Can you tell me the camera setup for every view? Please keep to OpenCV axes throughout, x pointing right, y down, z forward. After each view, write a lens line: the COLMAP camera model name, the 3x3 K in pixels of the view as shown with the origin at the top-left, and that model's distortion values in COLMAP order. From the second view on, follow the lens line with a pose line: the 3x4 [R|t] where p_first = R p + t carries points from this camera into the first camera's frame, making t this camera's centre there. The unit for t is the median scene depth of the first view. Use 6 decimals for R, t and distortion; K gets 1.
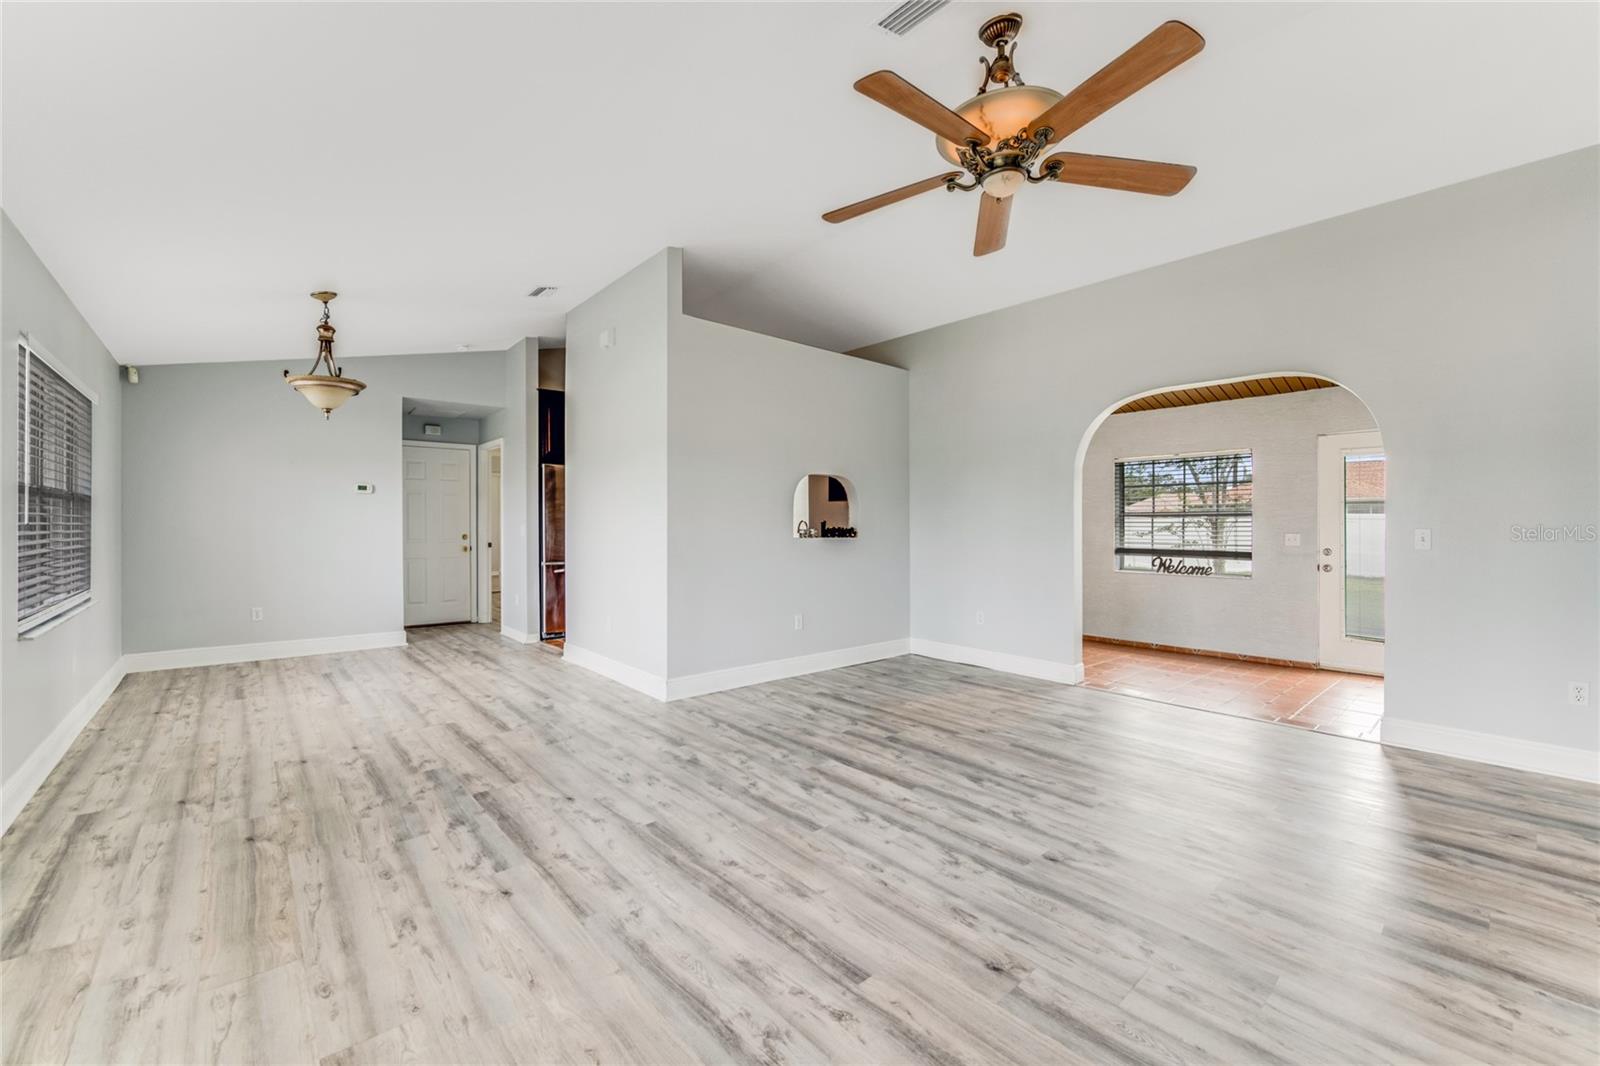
lens RADIAL K [[633.6, 0, 807.2], [0, 633.6, 516.1], [0, 0, 1]] dist [0.002419, -0.001429]
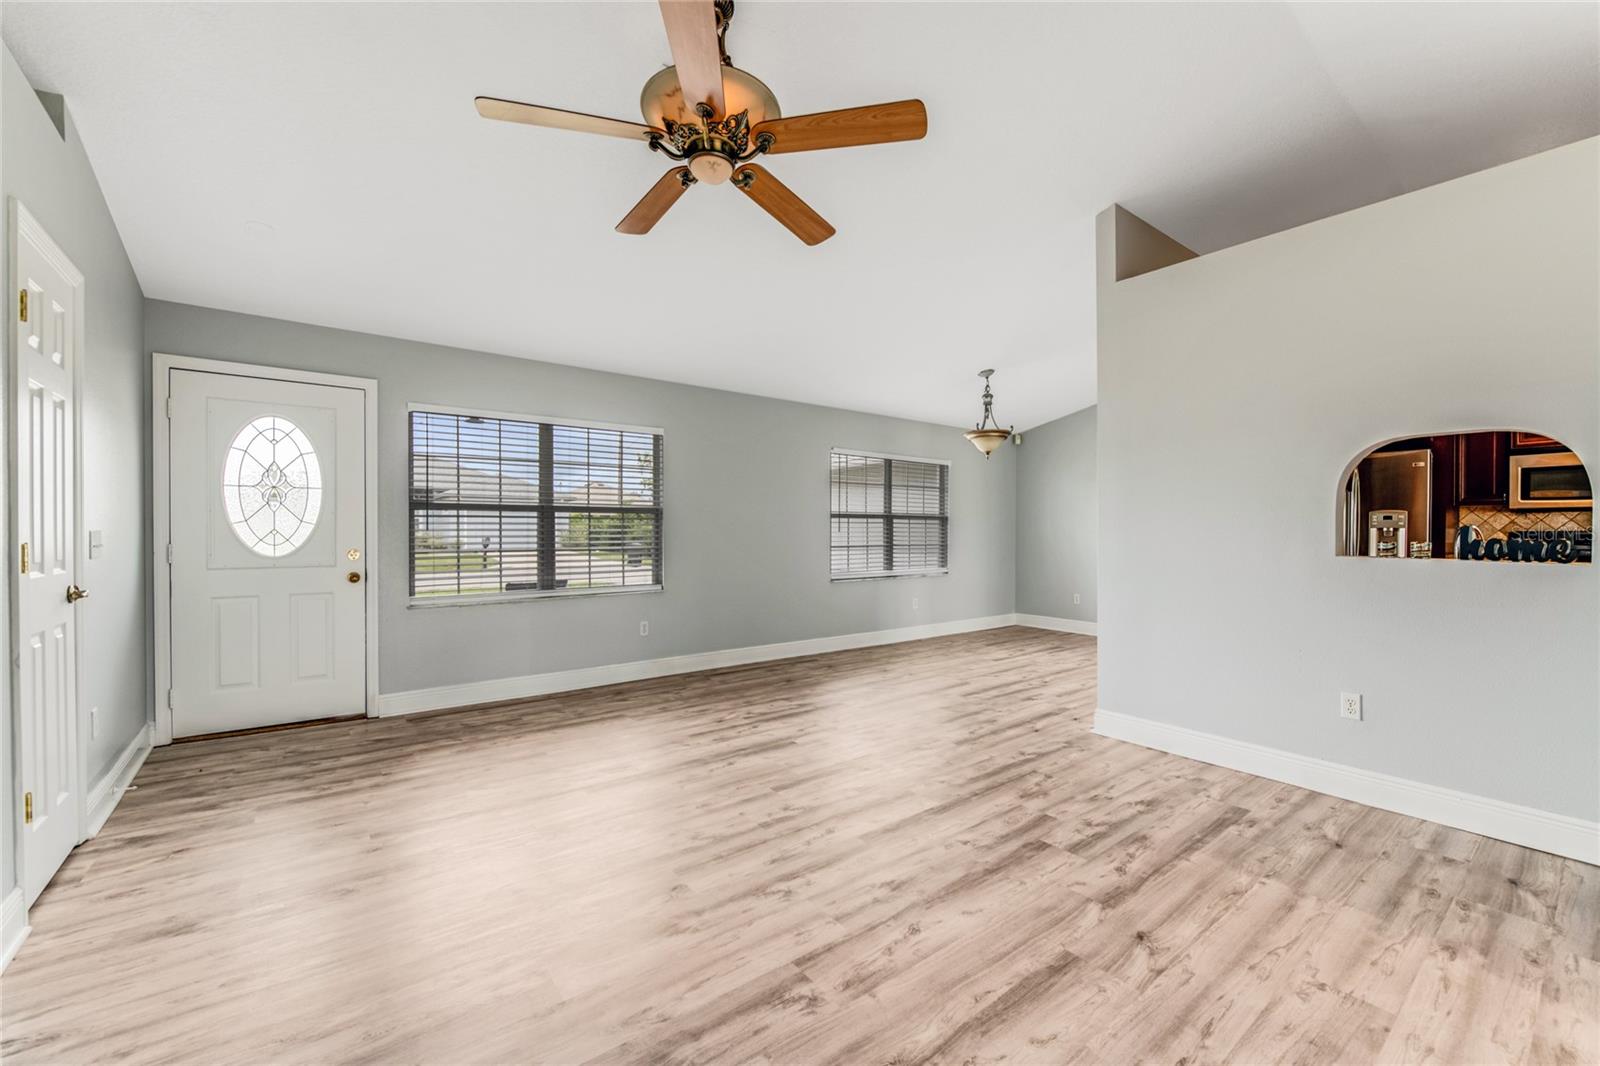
lens RADIAL K [[633.6, 0, 805.0], [0, 633.6, 536.7], [0, 0, 1]] dist [0.002419, -0.001429]
pose [[-0.067323, 0.006151, -0.997712, 0.933629], [0.017066, 0.999842, 0.005012, 0.012365], [0.997585, -0.016690, -0.067417, 0.898809]]
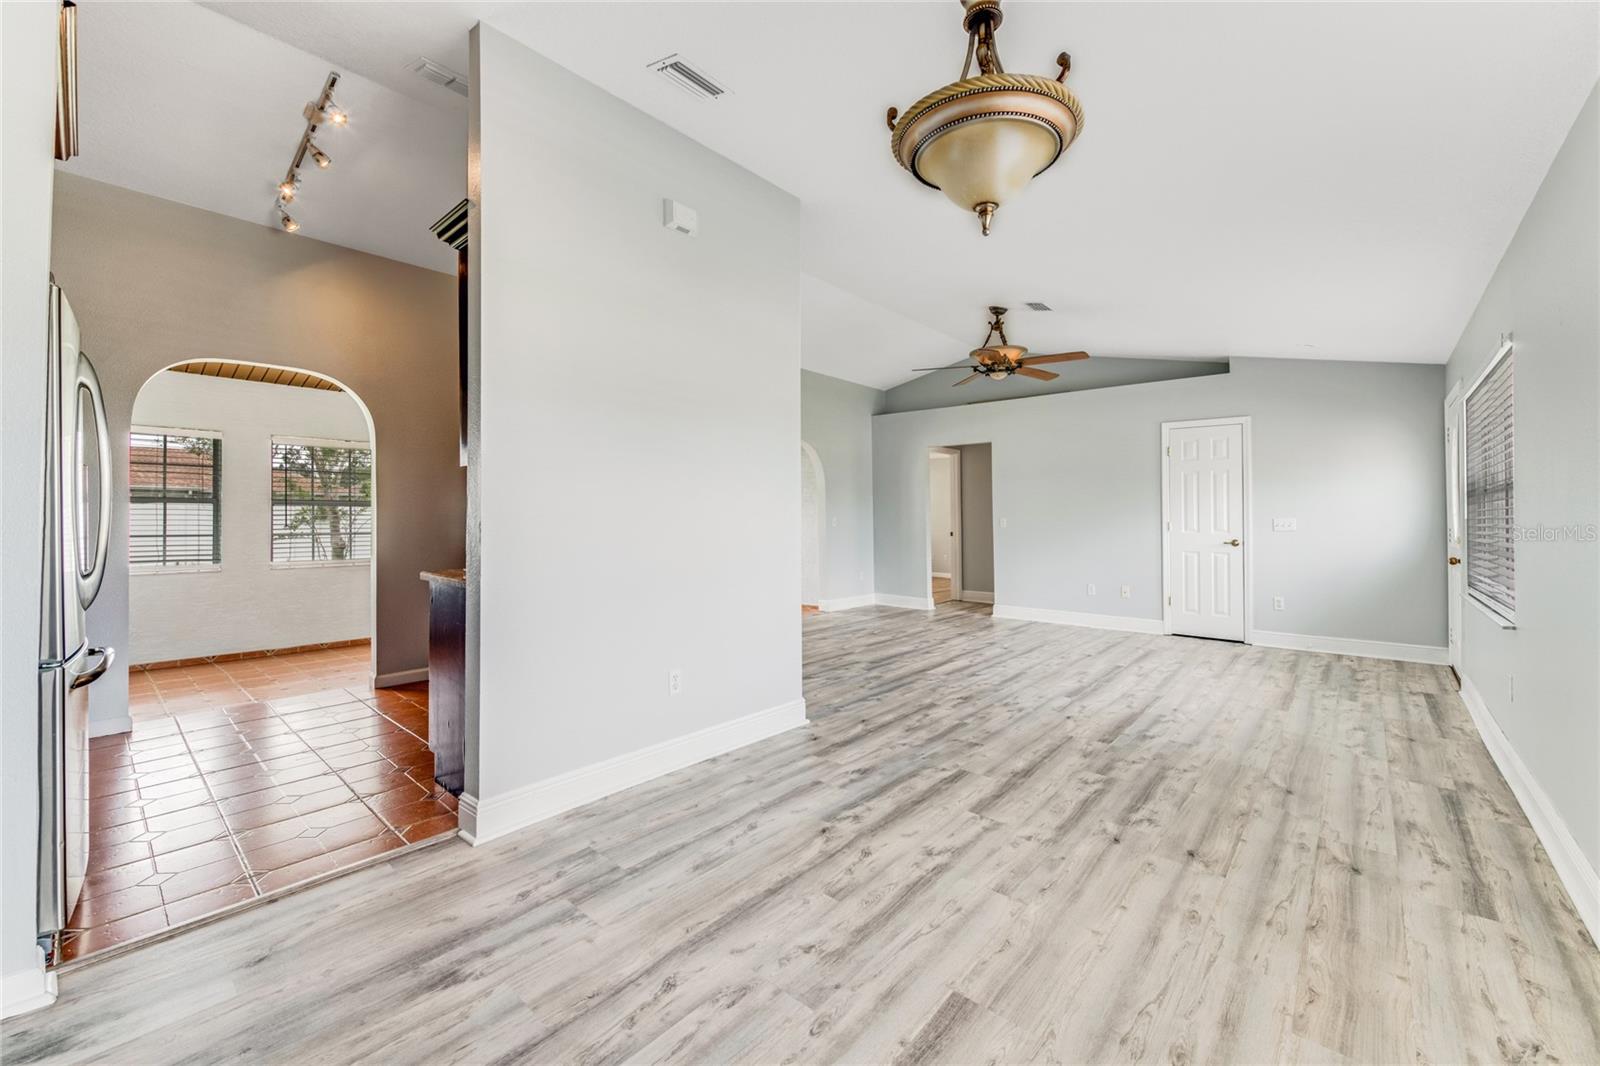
lens RADIAL K [[633.6, 0, 786.6], [0, 633.6, 522.8], [0, 0, 1]] dist [0.002419, -0.001429]
pose [[-0.103943, -0.010321, 0.994530, -1.432488], [-0.015365, 0.999843, 0.008770, 0.027526], [-0.994465, -0.014370, -0.104086, 1.516413]]
